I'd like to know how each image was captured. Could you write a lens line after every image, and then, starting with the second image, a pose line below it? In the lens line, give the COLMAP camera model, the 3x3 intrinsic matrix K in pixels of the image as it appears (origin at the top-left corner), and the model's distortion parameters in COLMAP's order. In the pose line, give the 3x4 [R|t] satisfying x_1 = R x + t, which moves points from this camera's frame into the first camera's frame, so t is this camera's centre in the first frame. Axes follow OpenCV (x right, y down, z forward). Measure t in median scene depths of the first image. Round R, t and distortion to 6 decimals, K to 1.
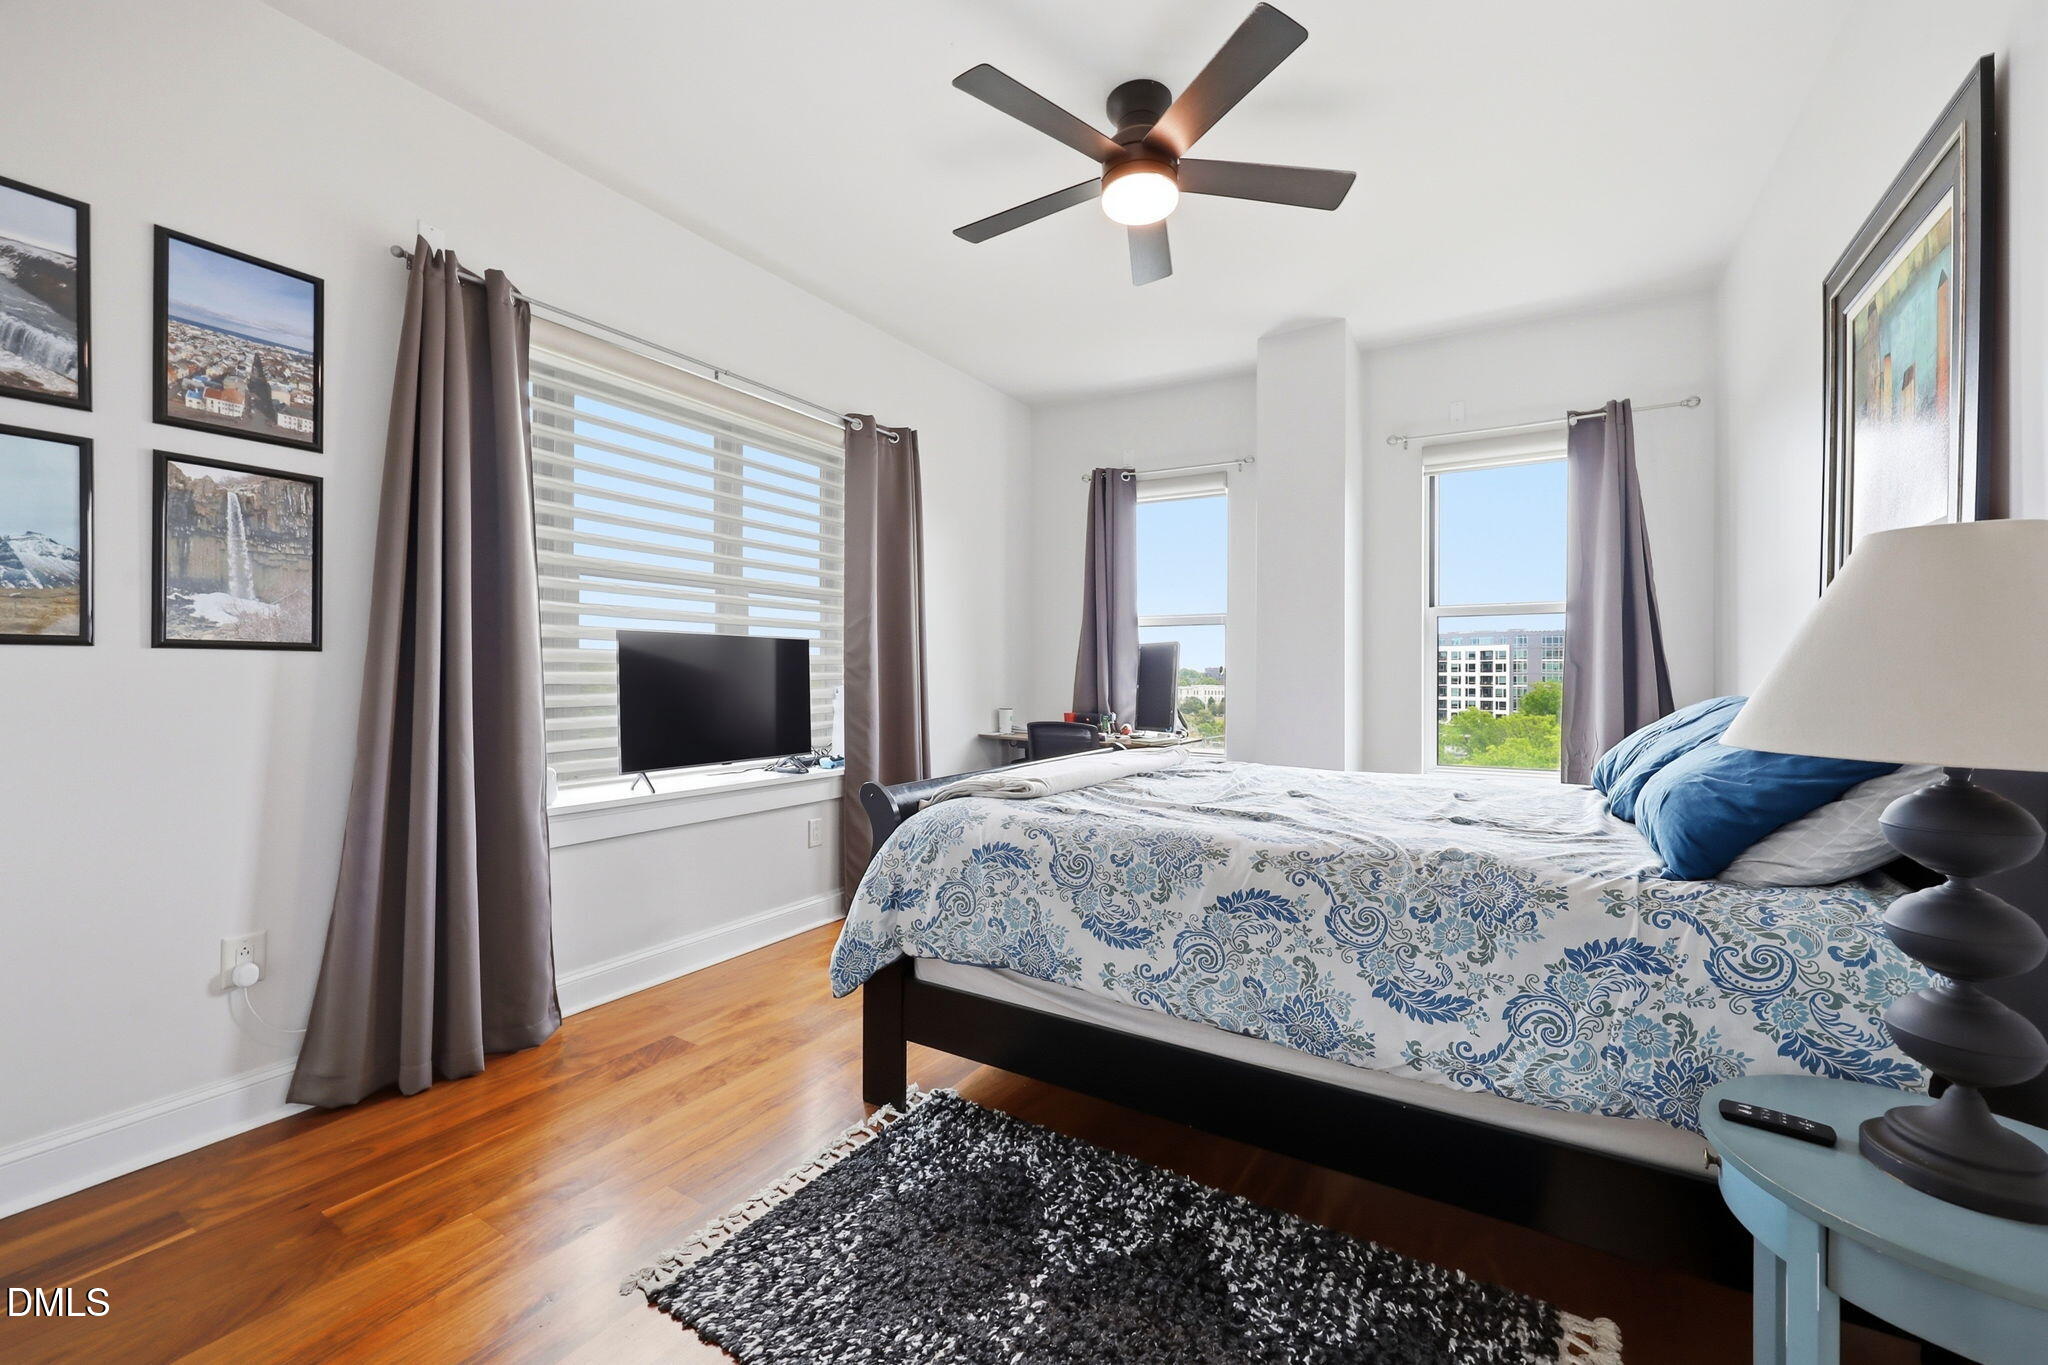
lens RADIAL K [[827.9, 0, 1025.2], [0, 827.9, 673.3], [0, 0, 1]] dist [-0.007775, 0.000875]
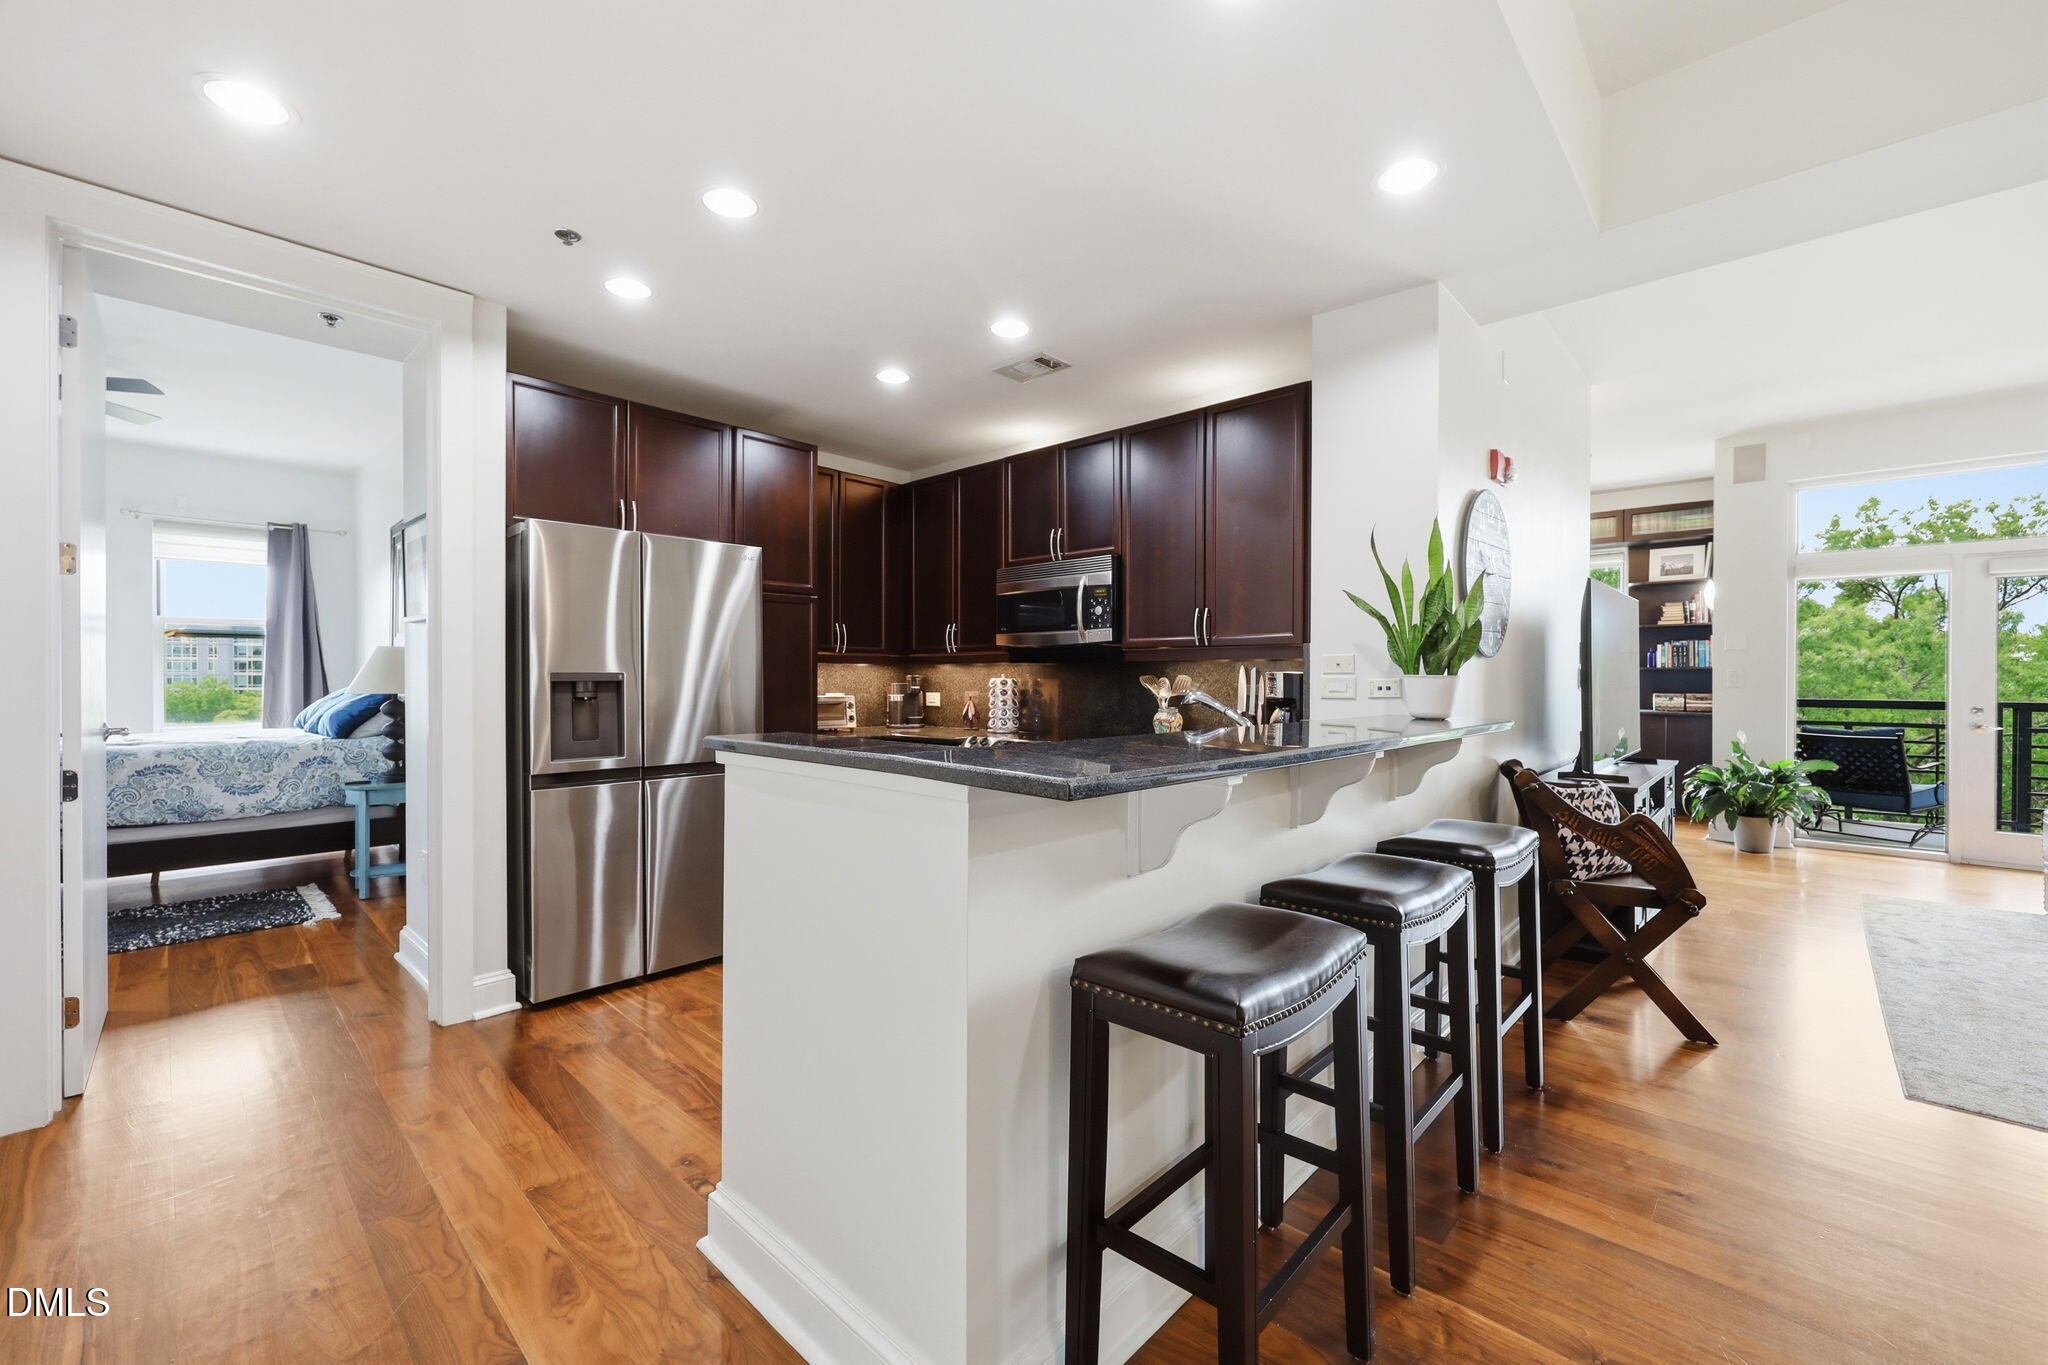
lens RADIAL K [[827.9, 0, 1025.8], [0, 827.9, 674.2], [0, 0, 1]] dist [-0.007775, 0.000875]
pose [[0.194744, 0.004083, 0.980846, -1.620389], [-0.007109, 0.999971, -0.002751, -0.015127], [-0.980828, -0.006437, 0.194767, -2.002029]]
